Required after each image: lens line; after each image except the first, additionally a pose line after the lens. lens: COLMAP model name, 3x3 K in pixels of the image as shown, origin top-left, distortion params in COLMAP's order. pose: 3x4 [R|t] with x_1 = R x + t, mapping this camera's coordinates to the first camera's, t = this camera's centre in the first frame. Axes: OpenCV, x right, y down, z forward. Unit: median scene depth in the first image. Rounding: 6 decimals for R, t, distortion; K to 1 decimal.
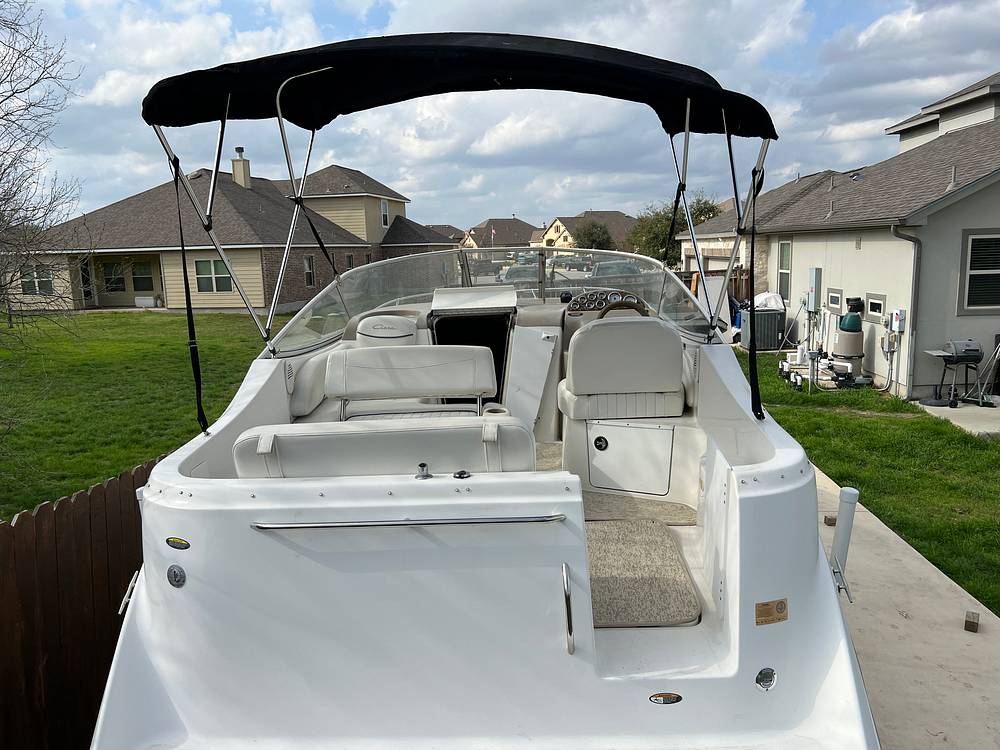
lens RADIAL K [[759.8, 0, 509.5], [0, 759.8, 380.7], [0, 0, 1]] dist [0.057082, -0.060304]
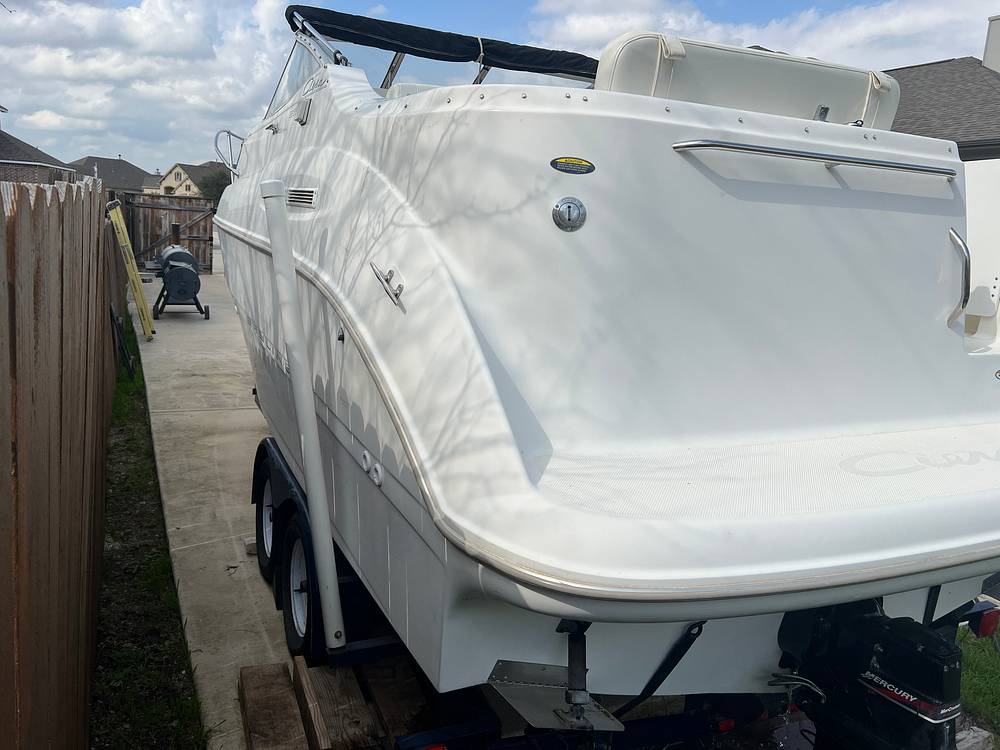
lens RADIAL K [[759.8, 0, 509.5], [0, 759.8, 380.7], [0, 0, 1]] dist [0.057082, -0.060304]
pose [[0.882406, -0.005489, 0.470458, -0.164179], [-0.010138, 0.999478, 0.030678, 0.078647], [-0.470380, -0.031840, 0.881889, 0.084404]]
